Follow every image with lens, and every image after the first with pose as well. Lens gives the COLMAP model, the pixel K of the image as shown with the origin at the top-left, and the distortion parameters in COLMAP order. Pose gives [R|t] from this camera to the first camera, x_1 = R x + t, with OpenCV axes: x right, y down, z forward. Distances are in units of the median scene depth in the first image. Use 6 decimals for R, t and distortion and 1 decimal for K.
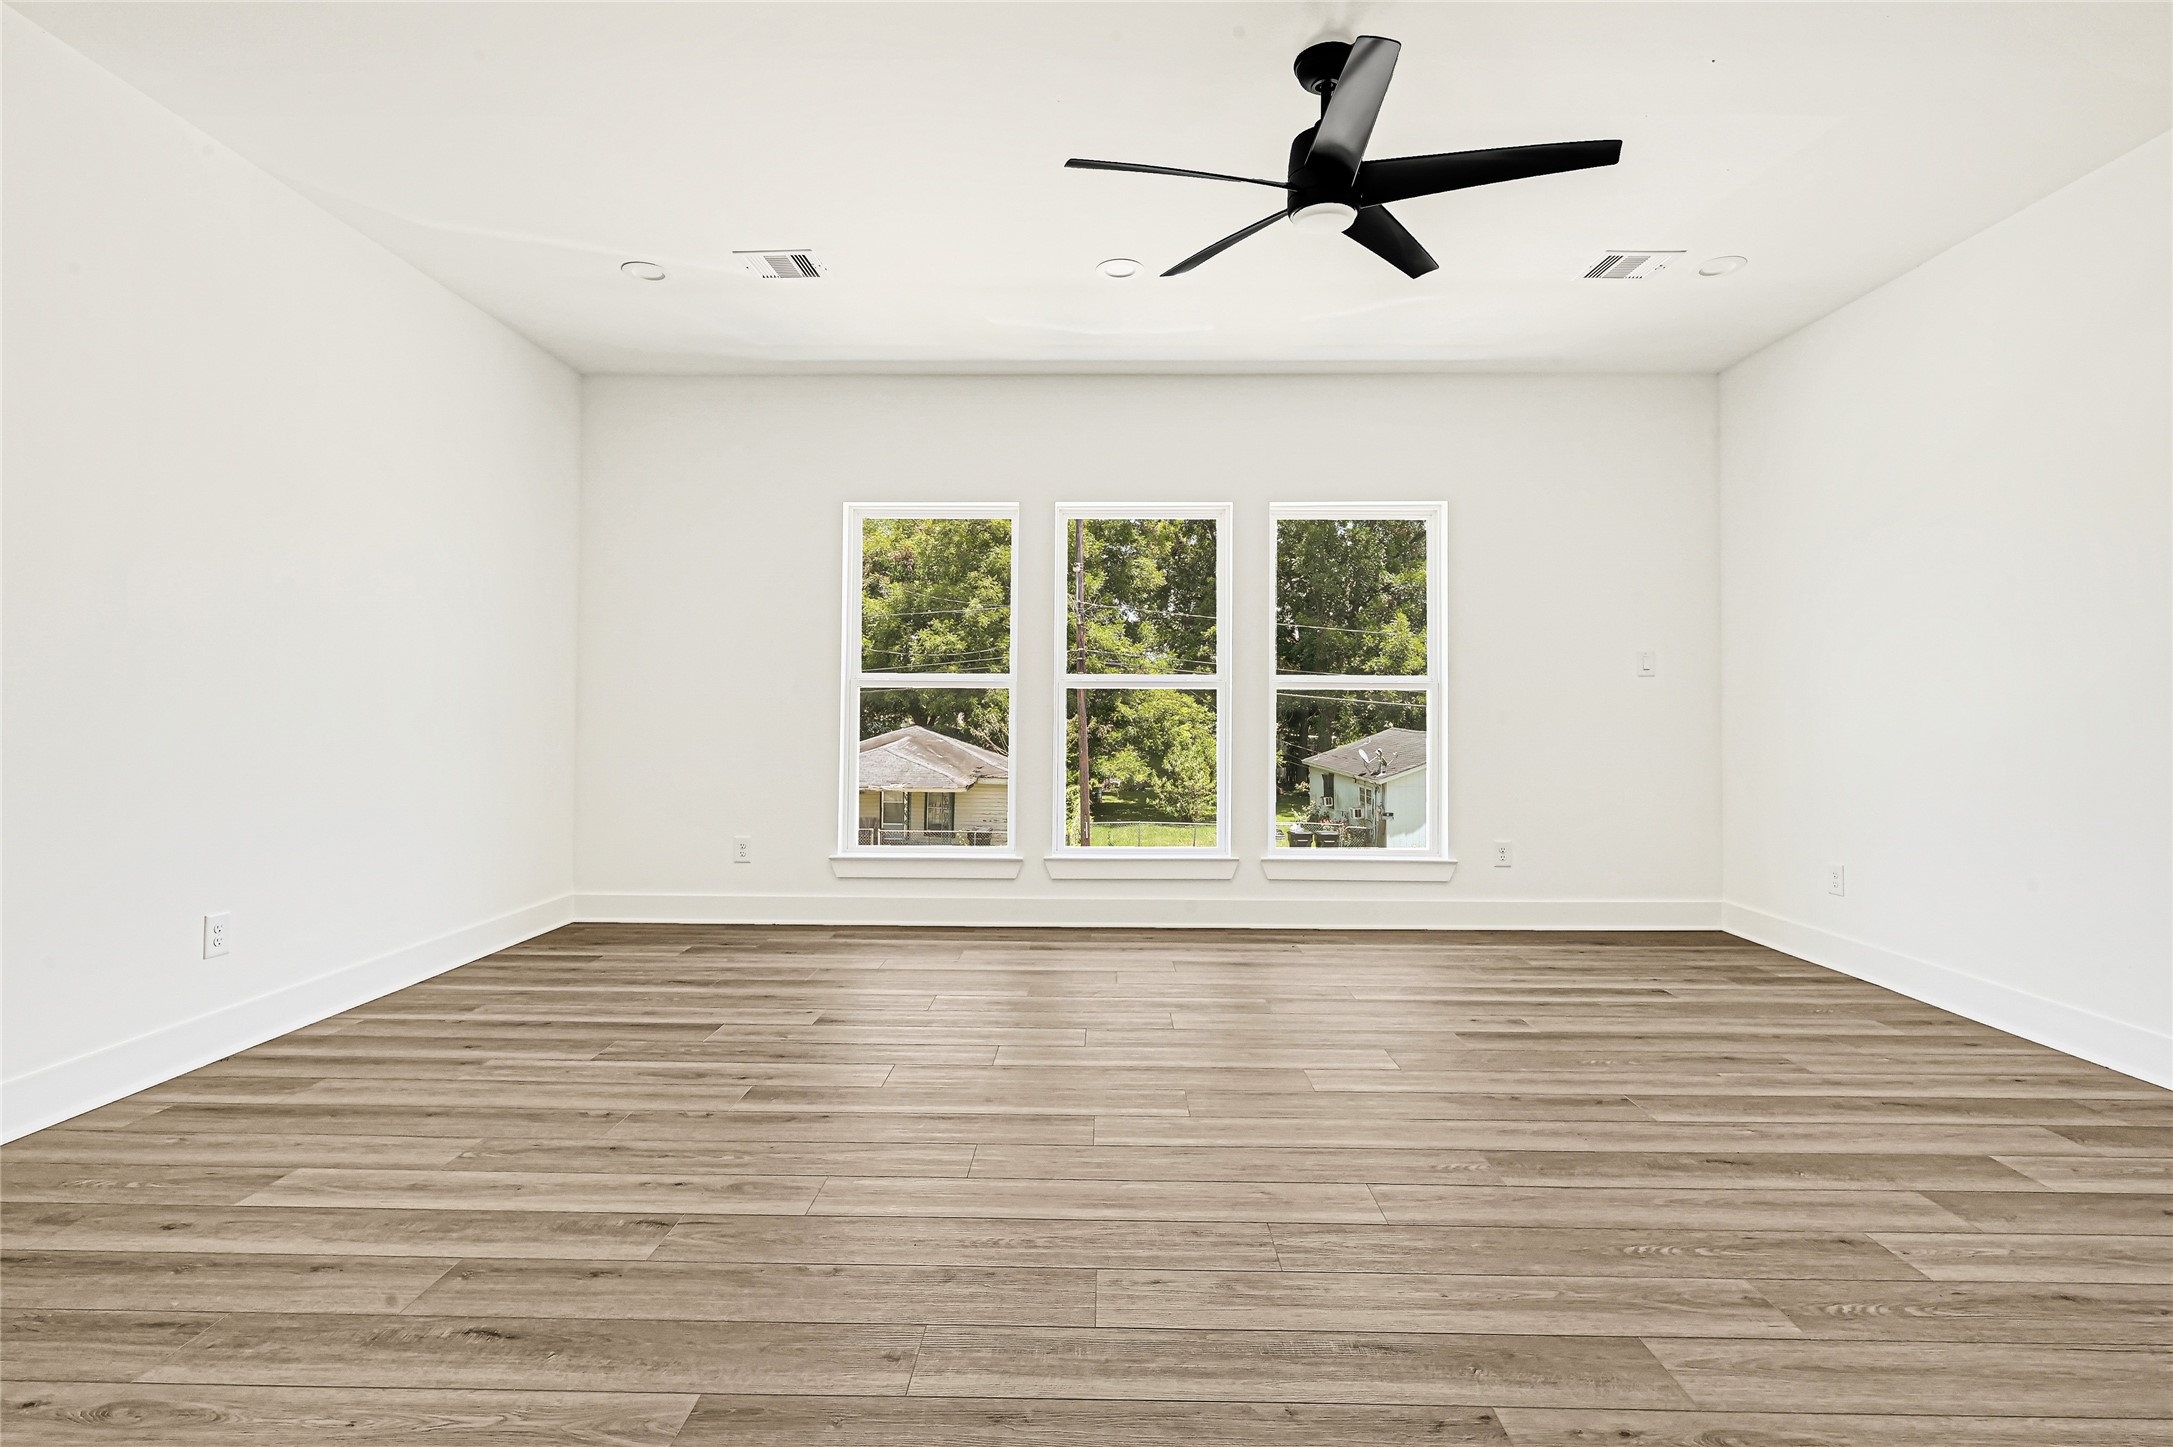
lens RADIAL K [[976.6, 0, 1086.5], [0, 976.6, 723.5], [0, 0, 1]] dist [-0.001306, -0.000336]
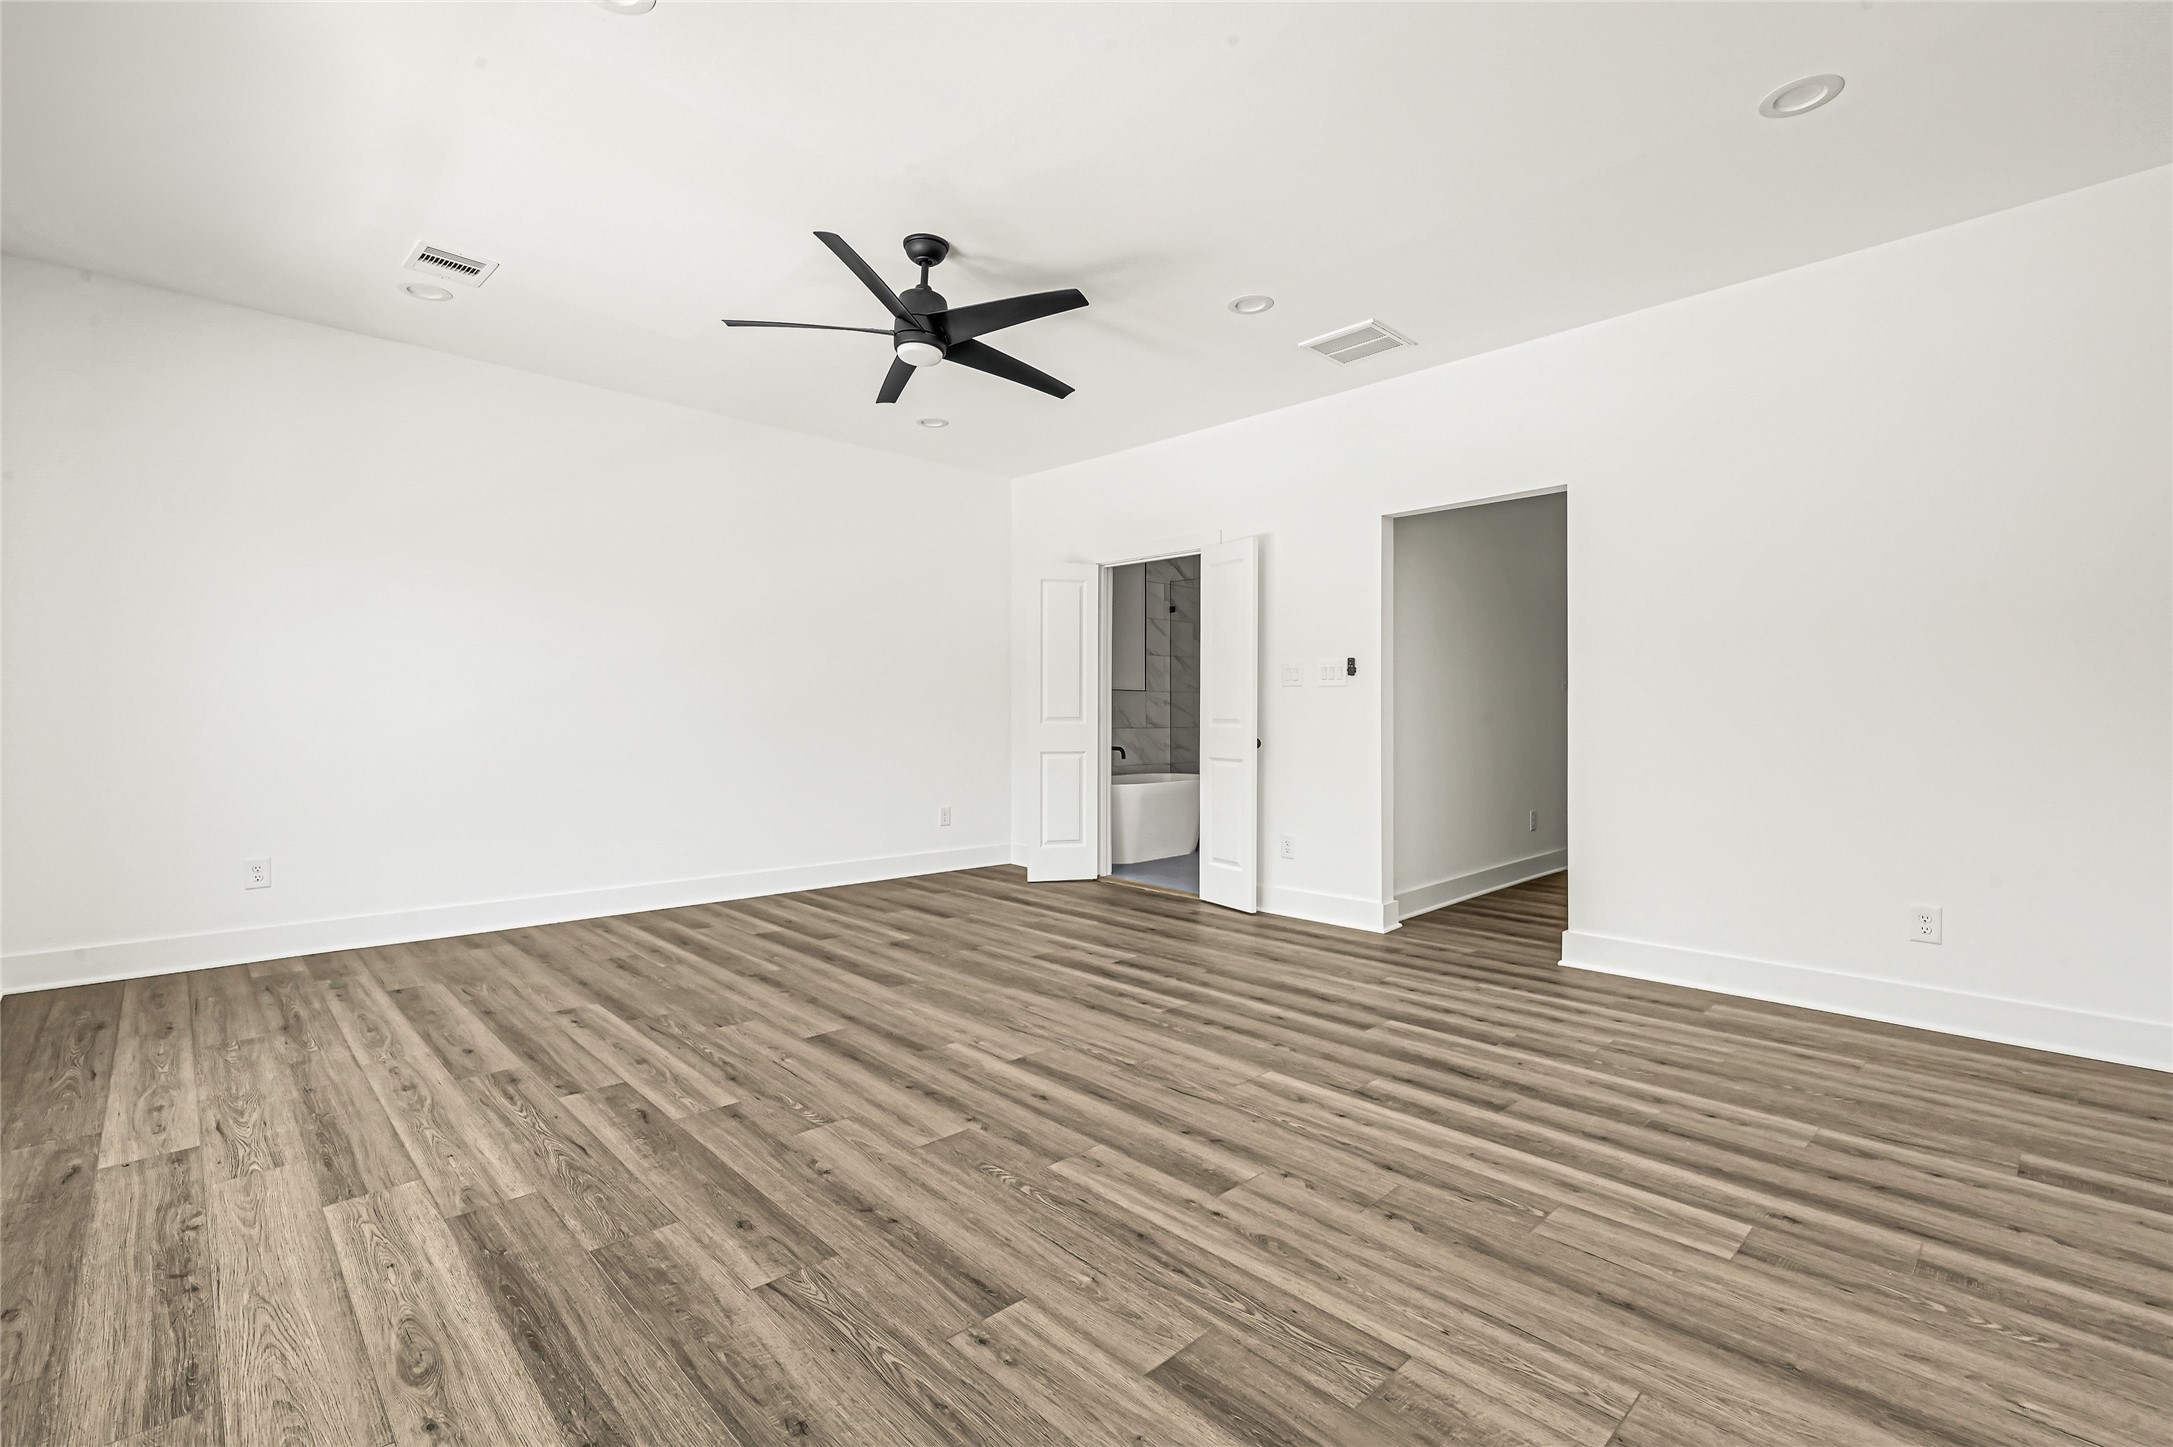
lens RADIAL K [[976.6, 0, 1086.5], [0, 976.6, 723.5], [0, 0, 1]] dist [-0.001306, -0.000336]
pose [[-0.701265, -0.014210, 0.712759, -1.016468], [0.000649, 0.999788, 0.020571, -0.031005], [-0.712900, 0.014888, -0.701107, 2.000093]]
